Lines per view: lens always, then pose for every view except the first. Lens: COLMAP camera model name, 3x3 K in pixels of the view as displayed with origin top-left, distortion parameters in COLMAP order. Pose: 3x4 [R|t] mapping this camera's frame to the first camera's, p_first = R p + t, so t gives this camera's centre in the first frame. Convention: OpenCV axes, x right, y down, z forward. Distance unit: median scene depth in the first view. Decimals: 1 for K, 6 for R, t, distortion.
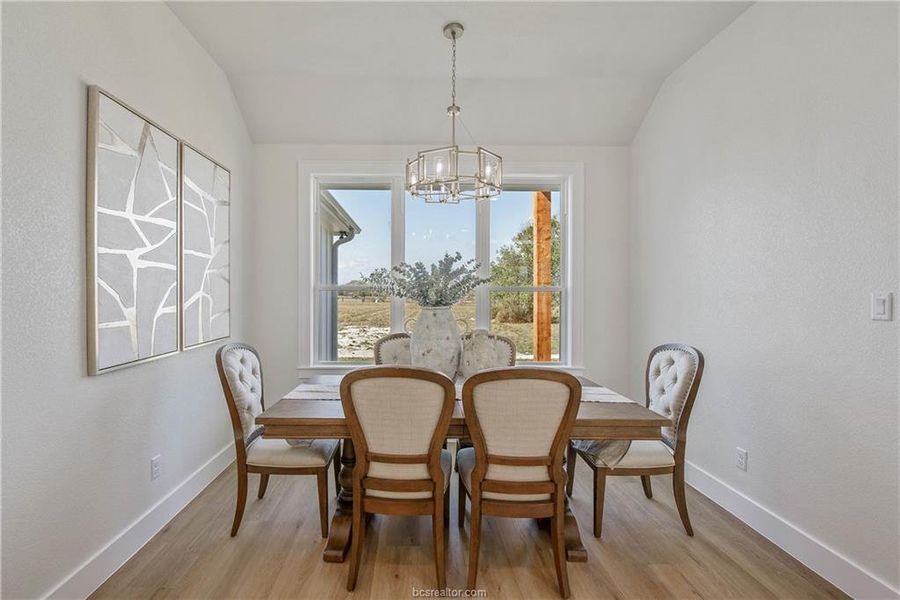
lens RADIAL K [[403.5, 0, 421.5], [0, 403.5, 298.4], [0, 0, 1]] dist [-0.022091, -0.000363]
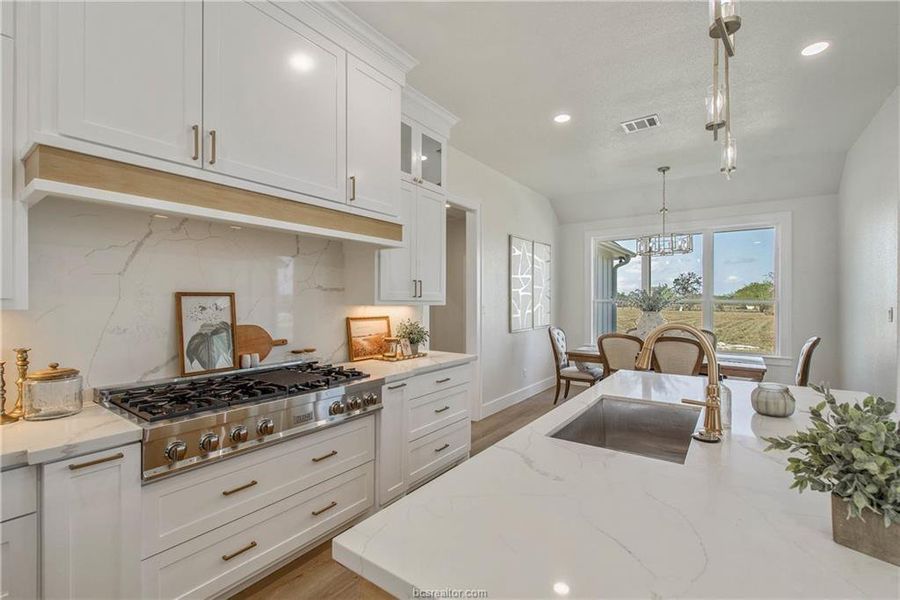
lens RADIAL K [[390.5, 0, 446.1], [0, 390.5, 300.7], [0, 0, 1]] dist [0.001464, -0.000016]
pose [[0.792605, -0.000432, -0.609736, 0.449690], [-0.007436, 0.999919, -0.010375, -0.008240], [0.609691, 0.012757, 0.792537, -1.280719]]
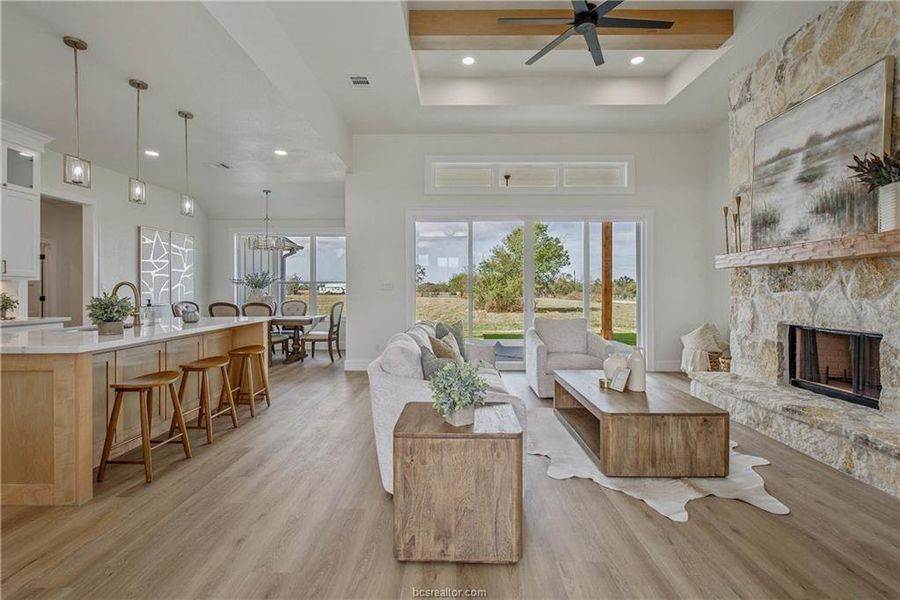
lens RADIAL K [[390.9, 0, 450.4], [0, 390.9, 297.3], [0, 0, 1]] dist [-0.021232, -0.000500]
pose [[0.999813, -0.001514, -0.019270, 1.654487], [0.001724, 0.999939, 0.010886, 0.062158], [0.019252, -0.010917, 0.999755, -1.973092]]
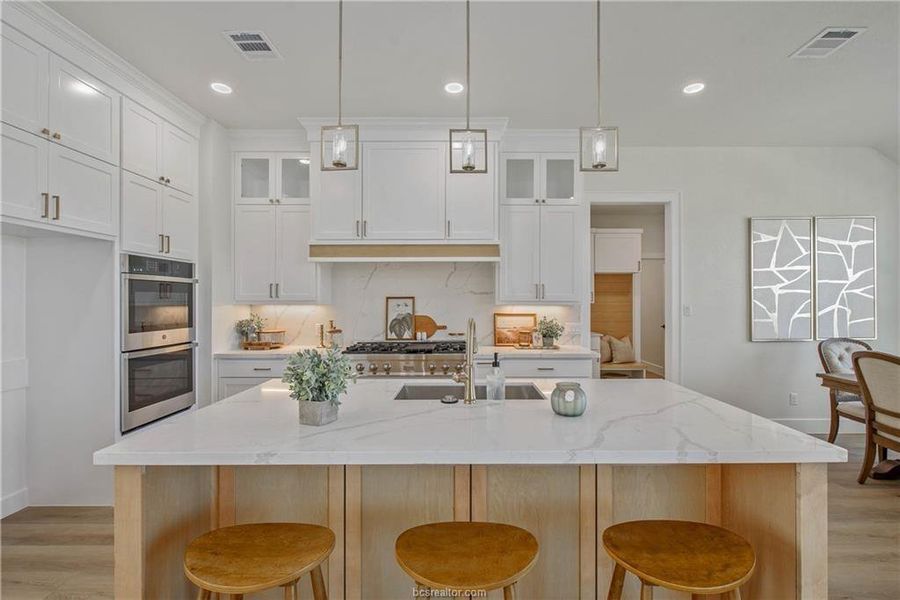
lens RADIAL K [[390.9, 0, 450.4], [0, 390.9, 297.3], [0, 0, 1]] dist [-0.021232, -0.000500]
pose [[-0.035377, -0.010176, -0.999322, 1.206198], [-0.012136, 0.999879, -0.009752, -0.017377], [0.999300, 0.011782, -0.035496, -0.553413]]
